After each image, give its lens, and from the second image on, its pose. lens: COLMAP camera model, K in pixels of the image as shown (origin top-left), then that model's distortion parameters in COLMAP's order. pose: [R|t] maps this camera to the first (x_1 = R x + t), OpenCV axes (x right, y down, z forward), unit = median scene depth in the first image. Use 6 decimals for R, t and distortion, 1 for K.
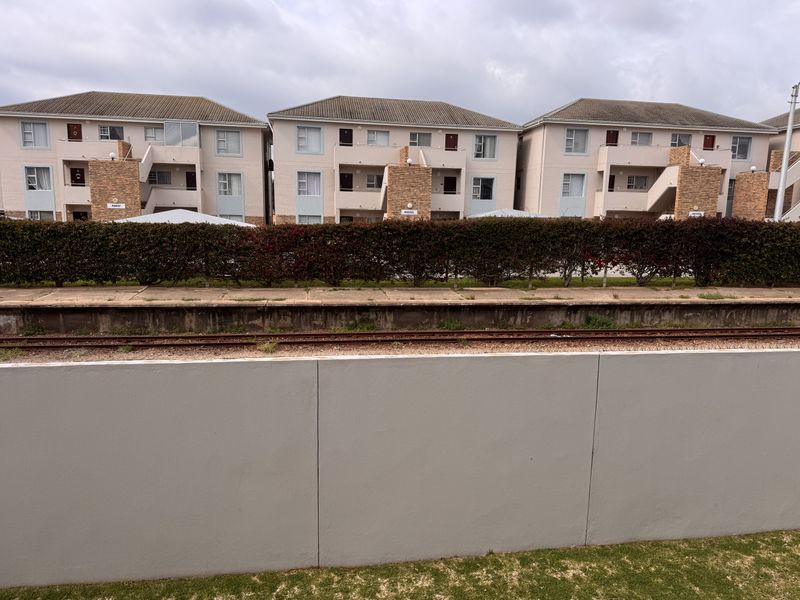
lens RADIAL K [[563.1, 0, 404.0], [0, 563.1, 306.6], [0, 0, 1]] dist [0.000834, -0.006954]
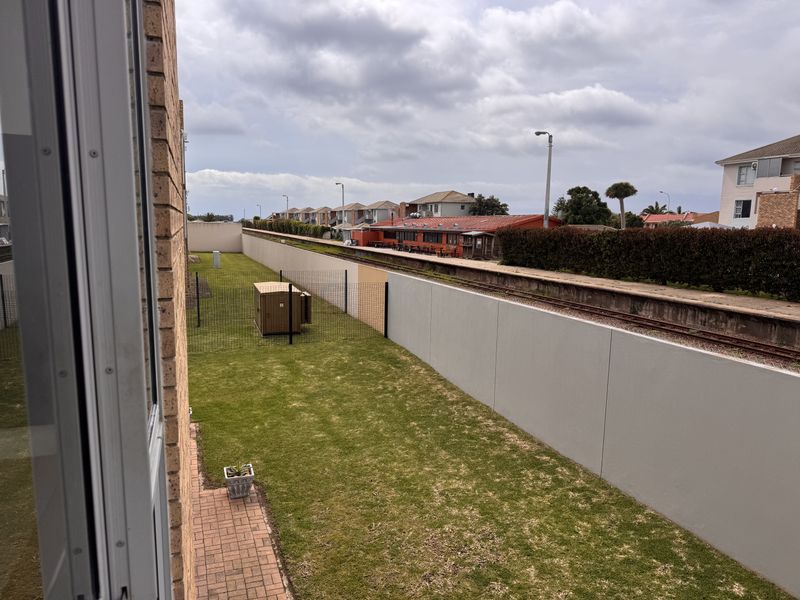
lens RADIAL K [[563.1, 0, 402.5], [0, 563.1, 299.6], [0, 0, 1]] dist [0.000834, -0.006954]
pose [[0.167317, 0.108256, -0.979942, 0.381853], [-0.169185, 0.982362, 0.079636, -0.001906], [0.971278, 0.152467, 0.182681, 0.053353]]
